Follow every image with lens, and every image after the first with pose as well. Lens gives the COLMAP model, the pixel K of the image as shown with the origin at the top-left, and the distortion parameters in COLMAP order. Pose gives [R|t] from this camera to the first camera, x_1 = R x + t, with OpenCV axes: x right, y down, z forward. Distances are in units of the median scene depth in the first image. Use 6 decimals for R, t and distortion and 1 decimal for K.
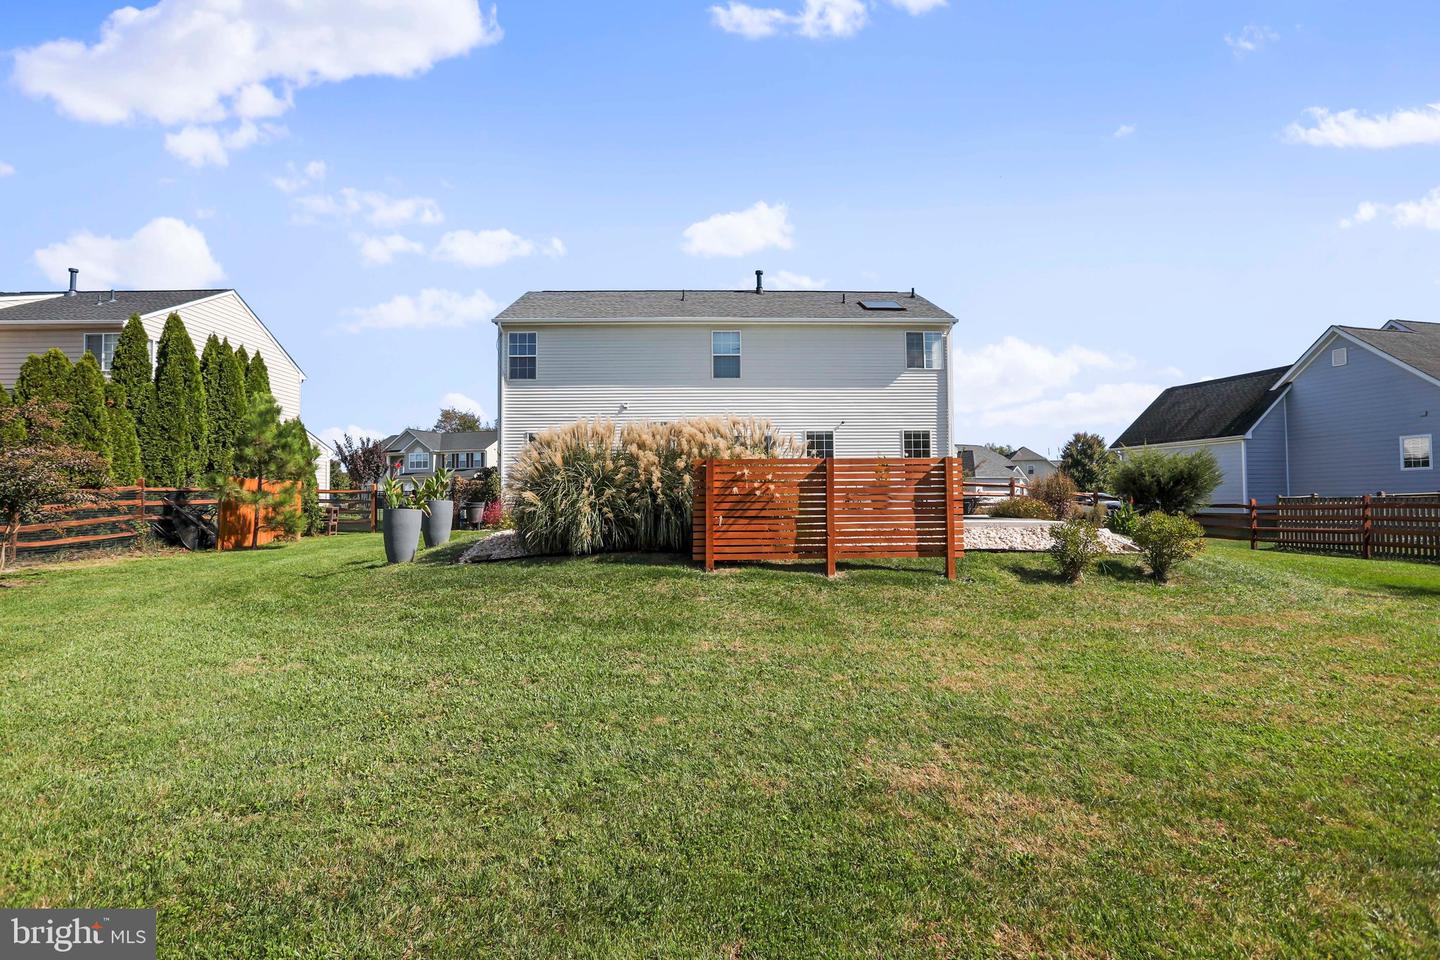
lens RADIAL K [[700.1, 0, 717.2], [0, 700.1, 493.5], [0, 0, 1]] dist [-0.080339, 0.041993]
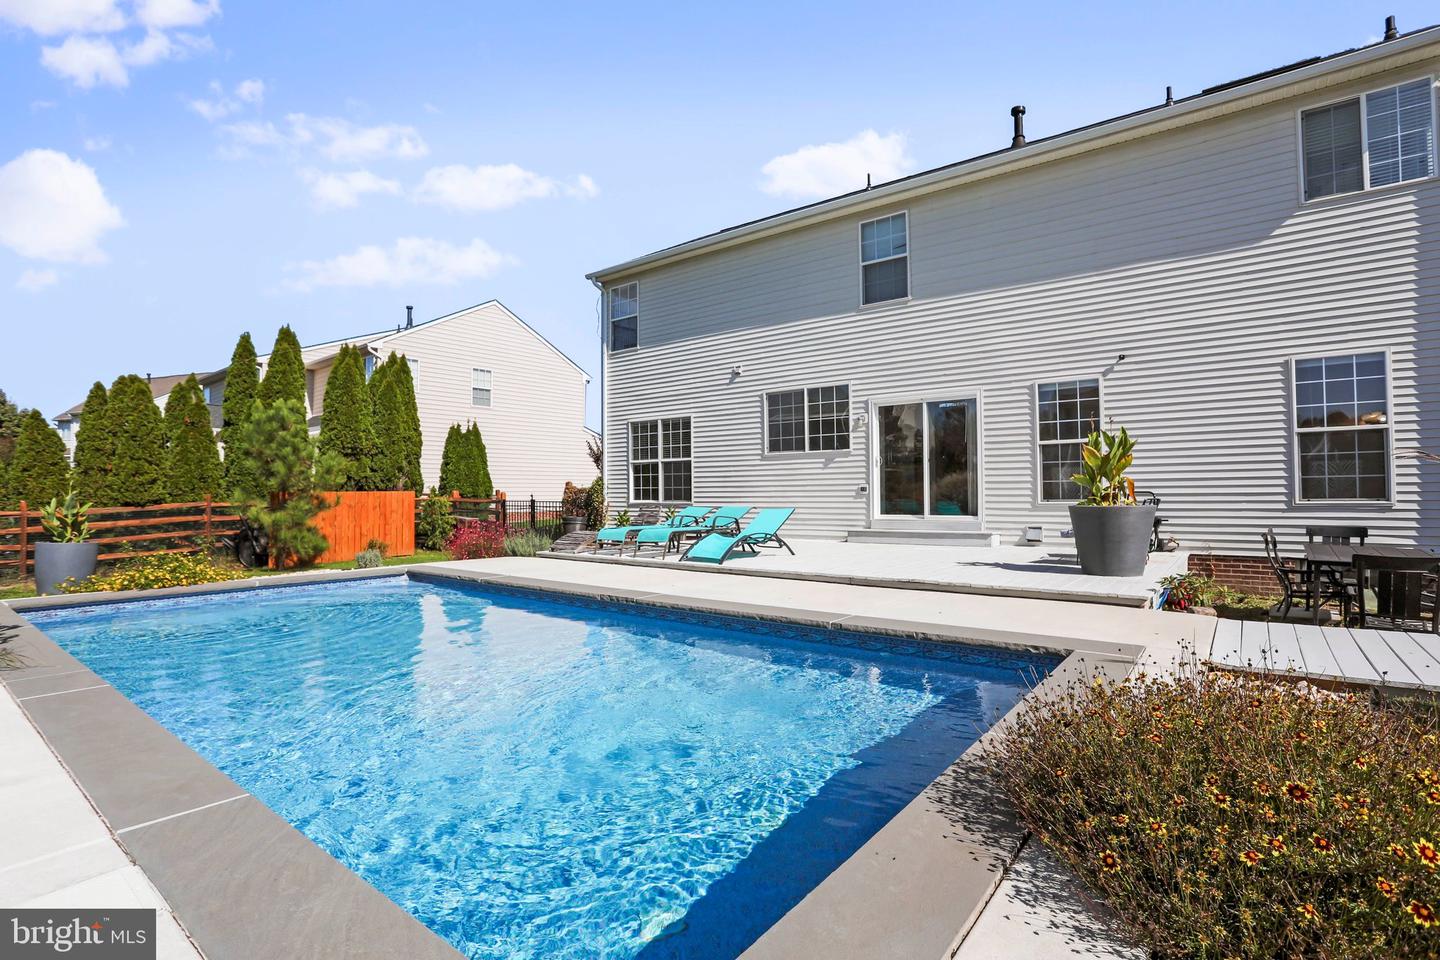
lens RADIAL K [[702.1, 0, 721.0], [0, 702.1, 480.9], [0, 0, 1]] dist [-0.077192, 0.035203]
pose [[0.767293, -0.008262, -0.641244, 0.263768], [0.006267, 0.999966, -0.005385, -0.020584], [0.641266, 0.000114, 0.767318, 0.489374]]
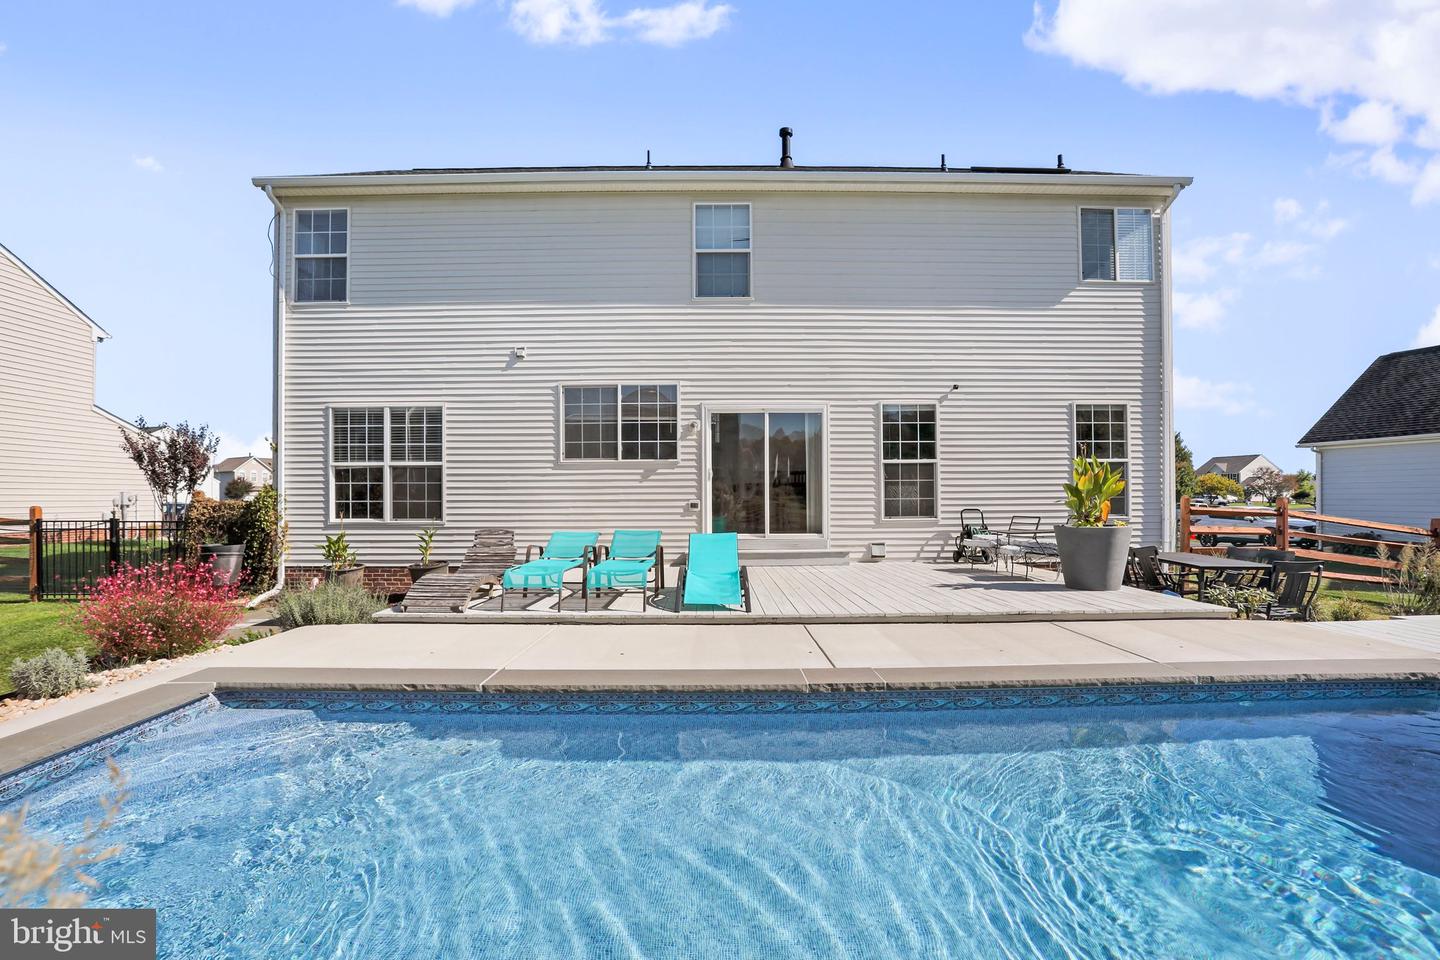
lens RADIAL K [[700.1, 0, 717.2], [0, 700.1, 493.5], [0, 0, 1]] dist [-0.080339, 0.041993]
pose [[0.999639, 0.004521, -0.026490, 0.023021], [-0.004386, 0.999977, 0.005160, -0.027258], [0.026513, -0.005042, 0.999636, 0.498039]]
